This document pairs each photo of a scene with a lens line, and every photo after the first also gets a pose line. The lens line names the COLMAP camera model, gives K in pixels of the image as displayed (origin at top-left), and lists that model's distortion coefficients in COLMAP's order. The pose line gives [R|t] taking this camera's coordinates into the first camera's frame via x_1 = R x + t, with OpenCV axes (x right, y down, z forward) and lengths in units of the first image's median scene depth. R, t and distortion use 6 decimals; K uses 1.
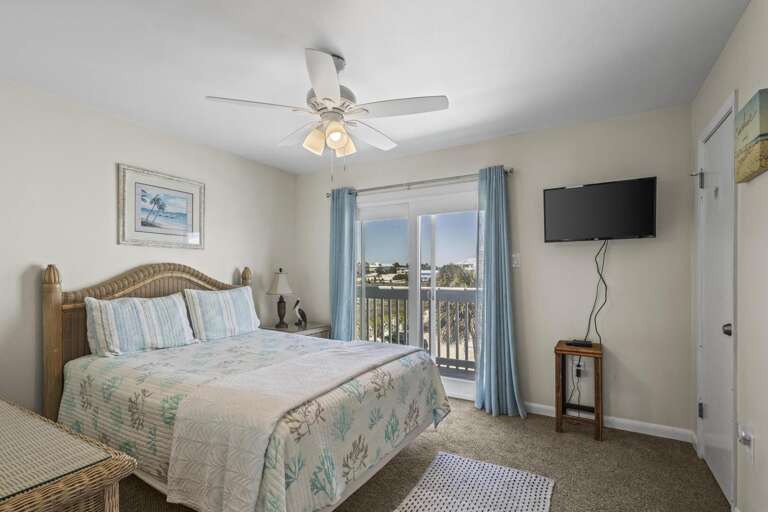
lens RADIAL K [[353.4, 0, 381.4], [0, 353.4, 276.6], [0, 0, 1]] dist [0.003292, 0.000072]
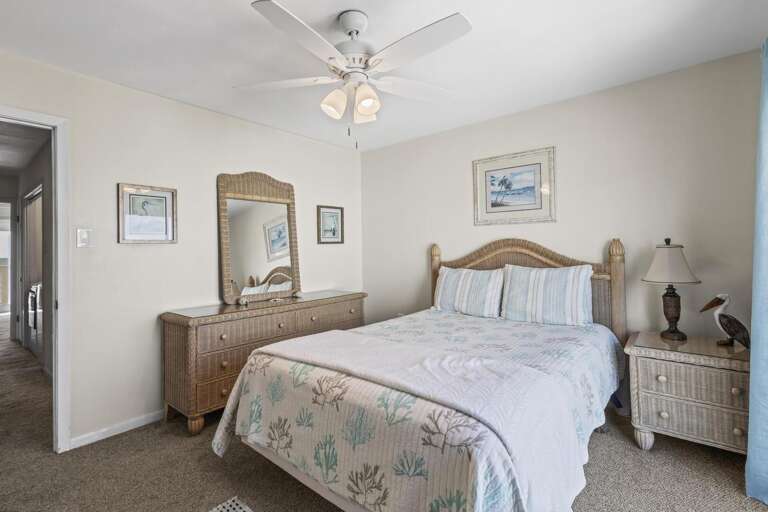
lens RADIAL K [[353.4, 0, 379.8], [0, 353.4, 242.3], [0, 0, 1]] dist [0.003292, 0.000072]
pose [[-0.149932, -0.013348, -0.988606, 0.490270], [0.006099, 0.999877, -0.014426, -0.014603], [0.988677, -0.008193, -0.149833, 0.778295]]
